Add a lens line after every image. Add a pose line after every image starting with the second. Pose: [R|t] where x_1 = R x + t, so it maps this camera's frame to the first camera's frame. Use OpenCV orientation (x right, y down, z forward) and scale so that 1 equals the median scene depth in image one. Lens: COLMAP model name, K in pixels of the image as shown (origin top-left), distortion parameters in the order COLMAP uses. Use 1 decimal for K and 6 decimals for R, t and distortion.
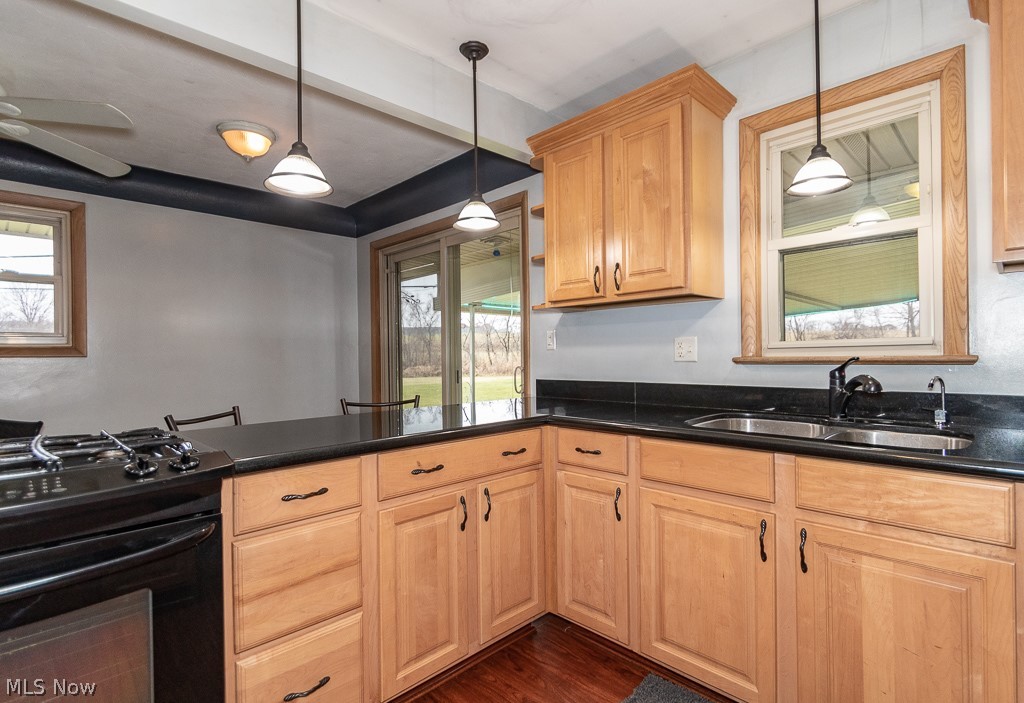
lens RADIAL K [[499.6, 0, 519.8], [0, 499.6, 355.3], [0, 0, 1]] dist [0.007550, -0.001692]
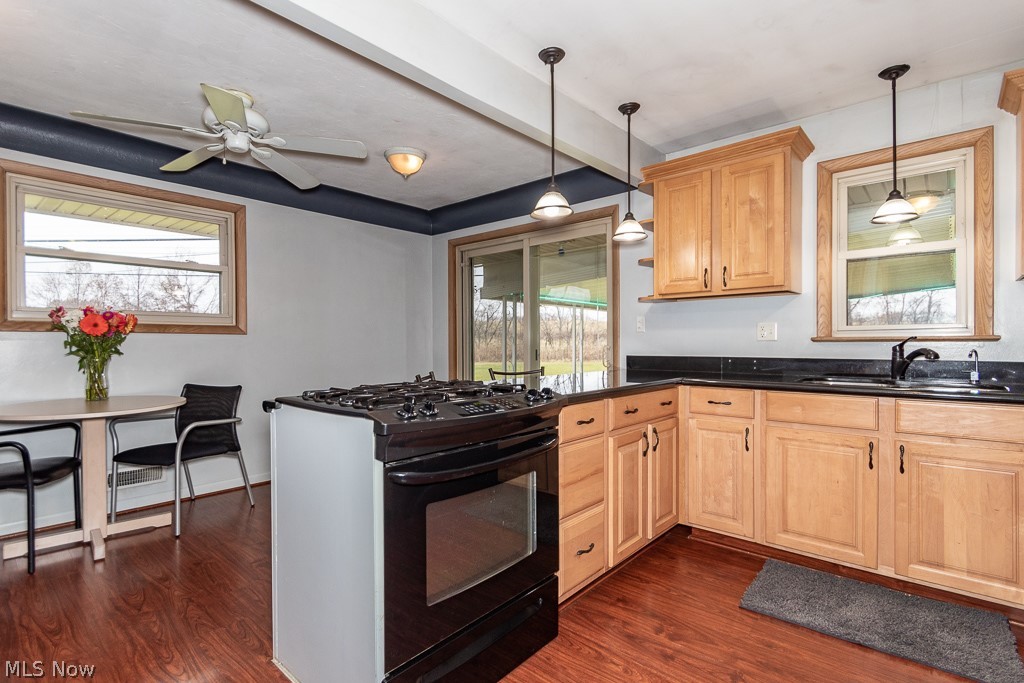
lens RADIAL K [[467.6, 0, 528.4], [0, 467.6, 342.7], [0, 0, 1]] dist [0.008070, -0.002055]
pose [[0.999076, 0.008924, 0.042040, -0.433437], [-0.009024, 0.999957, 0.002203, 0.024993], [-0.042019, -0.002580, 0.999113, -0.266254]]
